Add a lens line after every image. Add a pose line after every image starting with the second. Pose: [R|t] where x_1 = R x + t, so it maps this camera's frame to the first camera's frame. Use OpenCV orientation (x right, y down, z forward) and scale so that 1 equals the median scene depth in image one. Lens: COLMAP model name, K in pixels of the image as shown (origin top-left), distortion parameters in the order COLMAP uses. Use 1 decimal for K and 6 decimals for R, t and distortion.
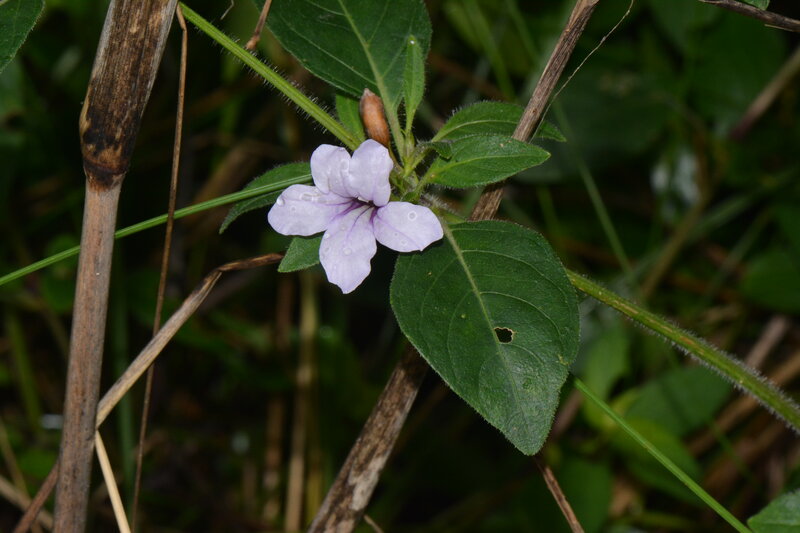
lens RADIAL K [[4809.2, 0, 400.0], [0, 4809.2, 266.5], [0, 0, 1]] dist [-0.206503, -3.432423]
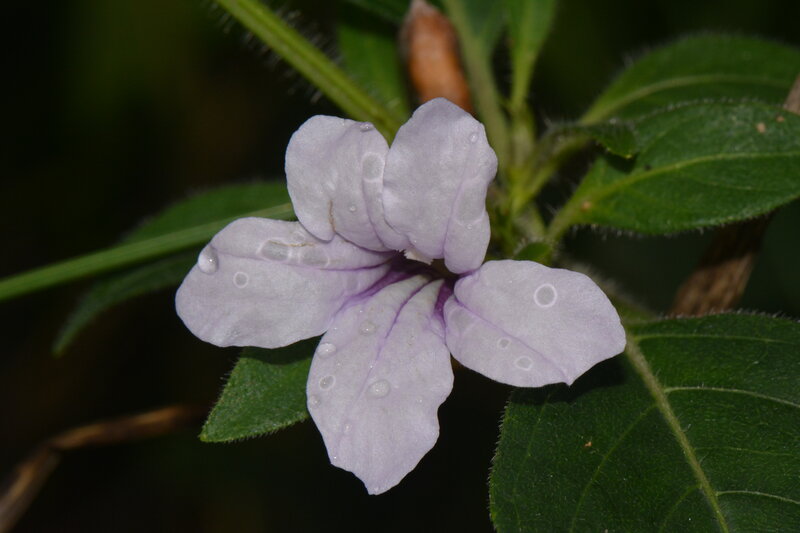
lens RADIAL K [[4809.2, 0, 400.0], [0, 4809.2, 266.5], [0, 0, 1]] dist [-0.206503, -3.432423]
pose [[0.999664, 0.002635, 0.025788, -0.019277], [-0.000894, 0.997734, -0.067282, 0.013355], [-0.025907, 0.067236, 0.997401, 0.607268]]
